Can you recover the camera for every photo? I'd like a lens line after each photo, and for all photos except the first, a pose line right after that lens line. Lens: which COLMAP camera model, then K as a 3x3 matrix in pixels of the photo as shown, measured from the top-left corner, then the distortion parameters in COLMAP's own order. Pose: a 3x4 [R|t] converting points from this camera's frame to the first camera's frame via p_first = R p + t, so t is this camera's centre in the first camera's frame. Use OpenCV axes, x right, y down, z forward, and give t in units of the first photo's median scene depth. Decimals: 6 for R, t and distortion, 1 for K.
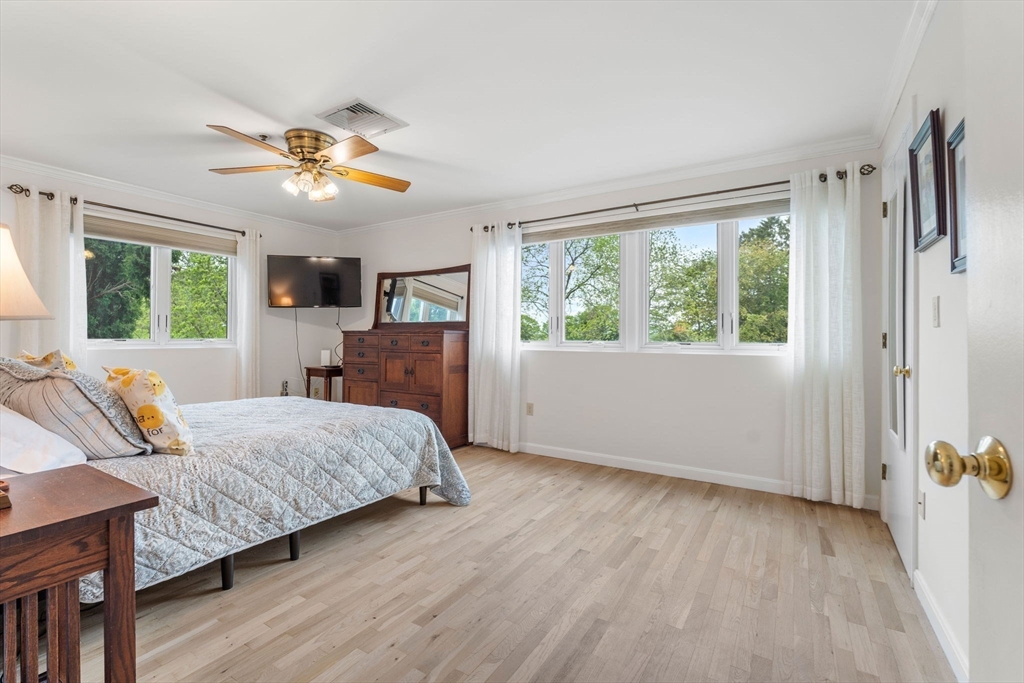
lens RADIAL K [[453.9, 0, 506.2], [0, 453.9, 335.6], [0, 0, 1]] dist [-0.003907, -0.000226]
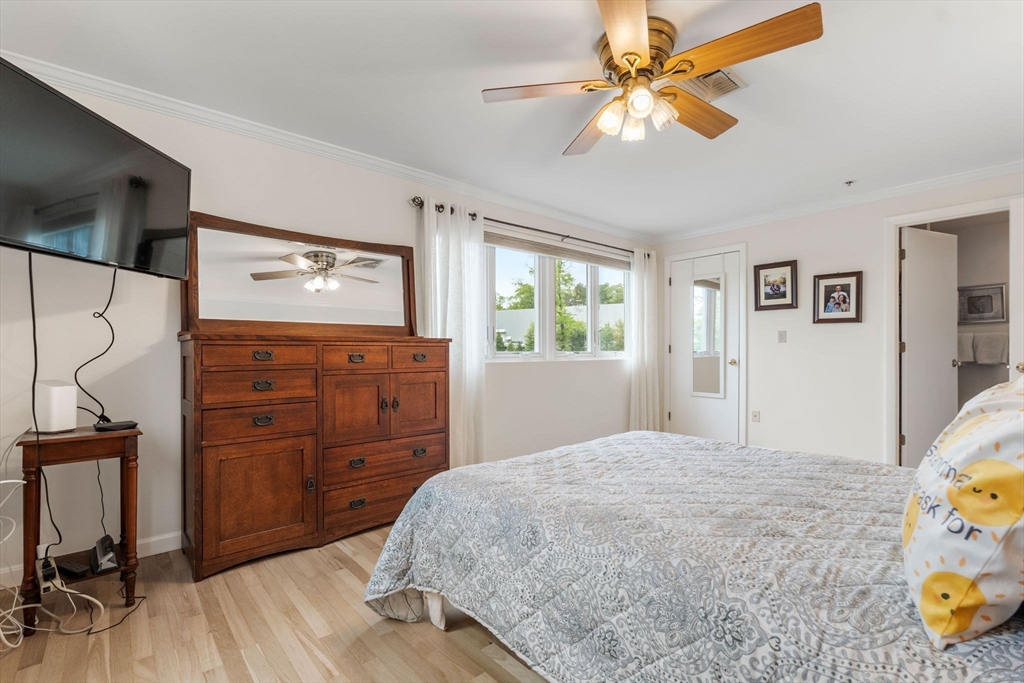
lens RADIAL K [[463.0, 0, 512.0], [0, 463.0, 341.5], [0, 0, 1]] dist [0.006726, 0.000064]
pose [[0.281163, 0.007332, 0.959632, -0.807831], [-0.000363, 0.999972, -0.007534, -0.000993], [-0.959660, 0.001770, 0.281158, 0.692140]]
